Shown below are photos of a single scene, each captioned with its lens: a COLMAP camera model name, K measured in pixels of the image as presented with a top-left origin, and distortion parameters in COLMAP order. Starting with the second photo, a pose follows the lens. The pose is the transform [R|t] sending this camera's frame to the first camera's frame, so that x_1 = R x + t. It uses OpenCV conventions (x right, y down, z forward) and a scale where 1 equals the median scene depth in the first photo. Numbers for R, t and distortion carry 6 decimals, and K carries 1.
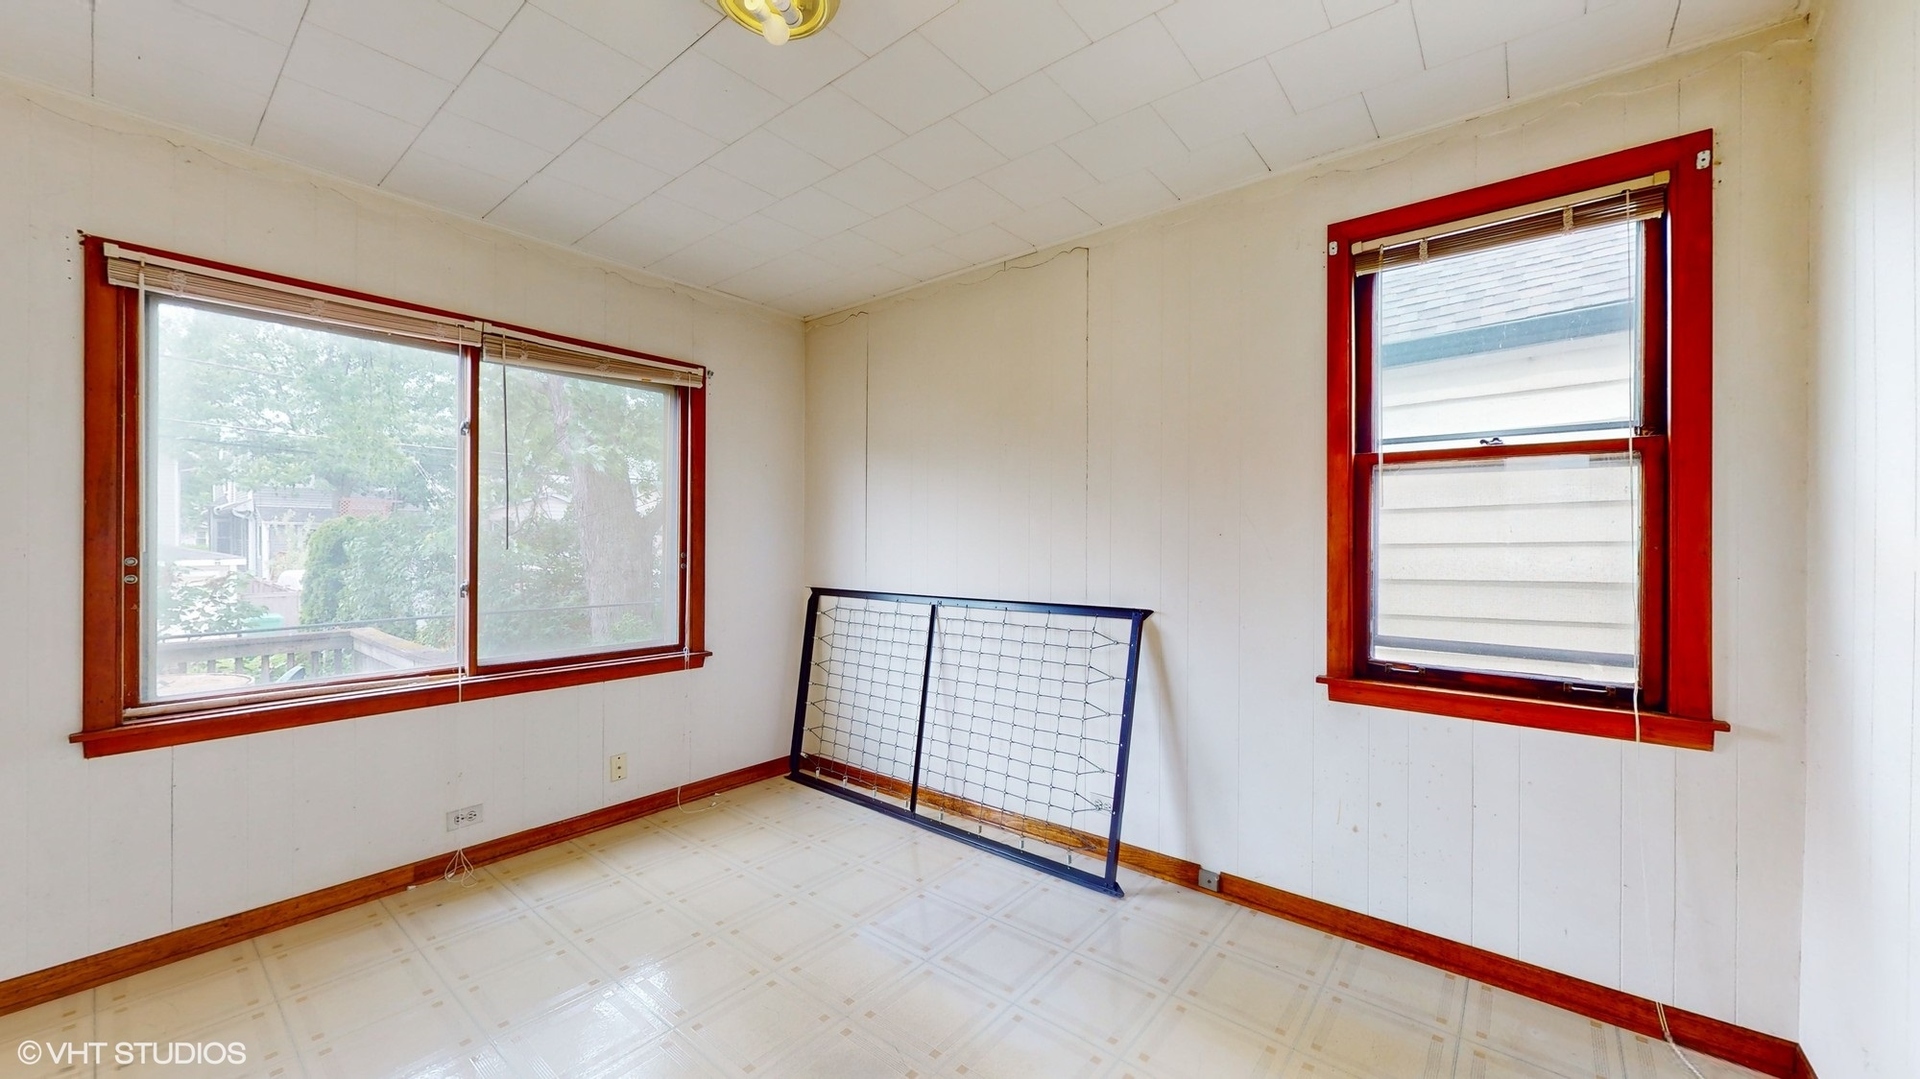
lens RADIAL K [[708.4, 0, 957.9], [0, 708.4, 546.7], [0, 0, 1]] dist [0.002262, 0.000244]
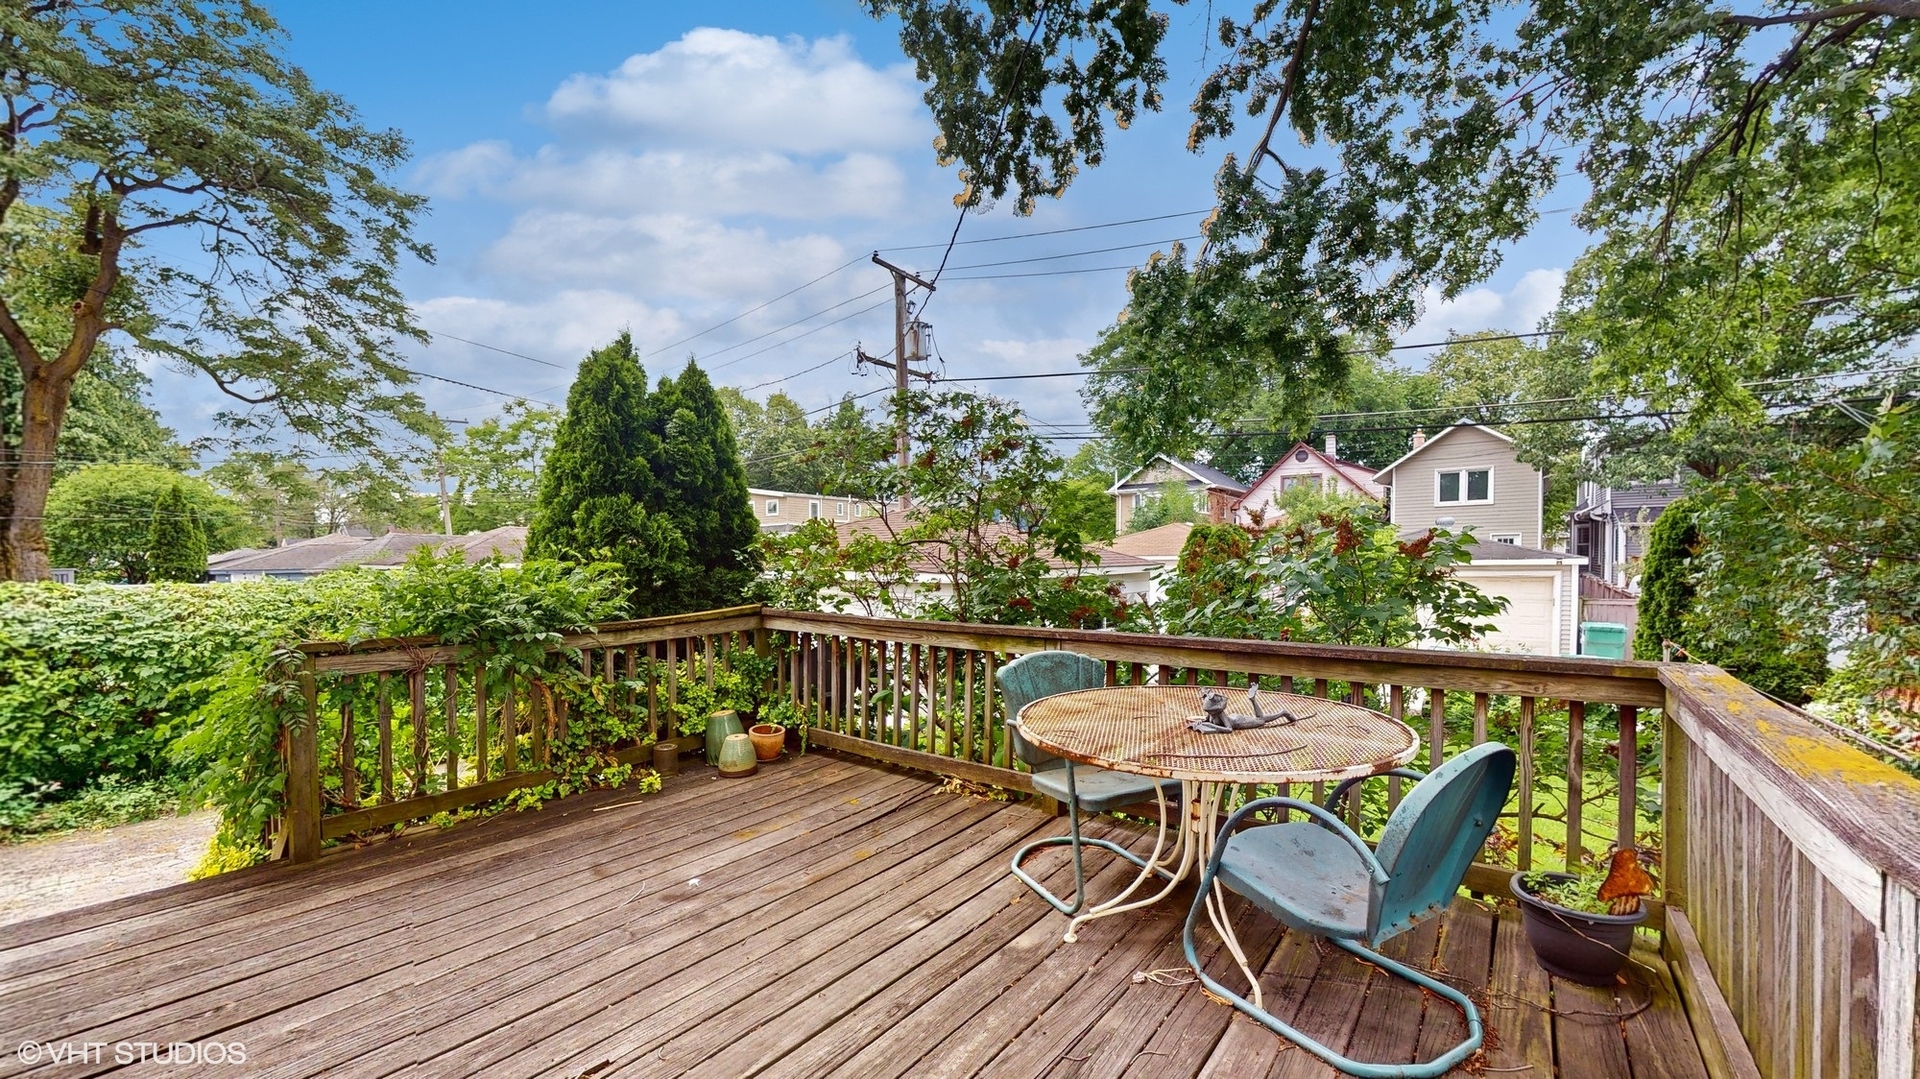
lens RADIAL K [[708.4, 0, 962.6], [0, 708.4, 558.5], [0, 0, 1]] dist [0.002262, 0.000244]
pose [[0.038163, -0.000348, -0.999271, -0.121340], [0.000939, 1.000000, -0.000312, 0.013914], [0.999271, -0.000926, 0.038163, 0.154533]]
